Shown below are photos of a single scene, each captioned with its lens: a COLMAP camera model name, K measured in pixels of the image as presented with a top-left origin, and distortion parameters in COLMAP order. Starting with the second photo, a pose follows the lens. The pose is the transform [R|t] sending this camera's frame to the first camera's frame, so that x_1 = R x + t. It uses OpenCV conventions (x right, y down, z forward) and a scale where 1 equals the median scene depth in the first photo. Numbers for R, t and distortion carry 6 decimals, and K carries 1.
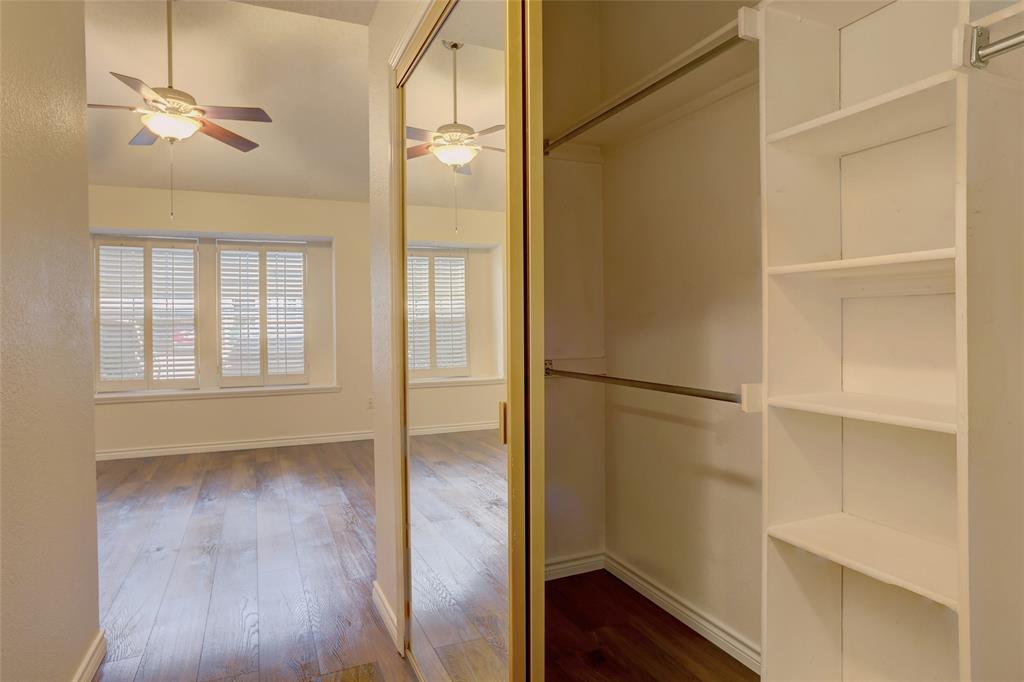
lens RADIAL K [[592.4, 0, 509.6], [0, 592.4, 335.3], [0, 0, 1]] dist [-0.039865, 0.000121]
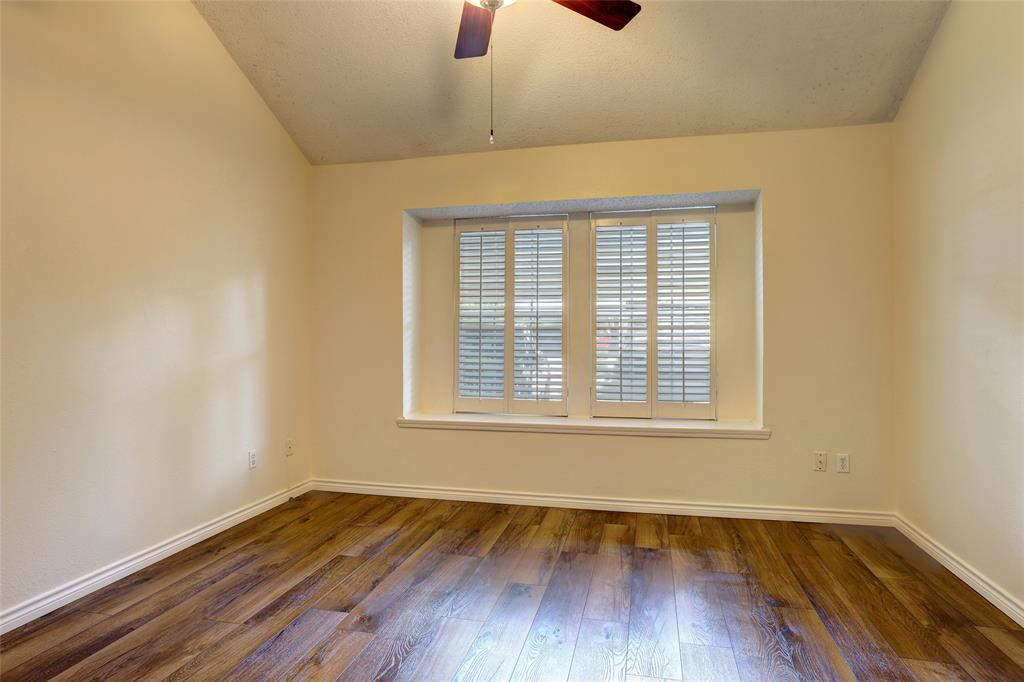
lens RADIAL K [[592.4, 0, 509.8], [0, 592.4, 336.9], [0, 0, 1]] dist [-0.039865, 0.000121]
pose [[0.801311, 0.008217, -0.598192, -0.138477], [-0.013594, 0.999898, -0.004475, -0.004614], [0.598094, 0.011718, 0.801341, 0.347610]]
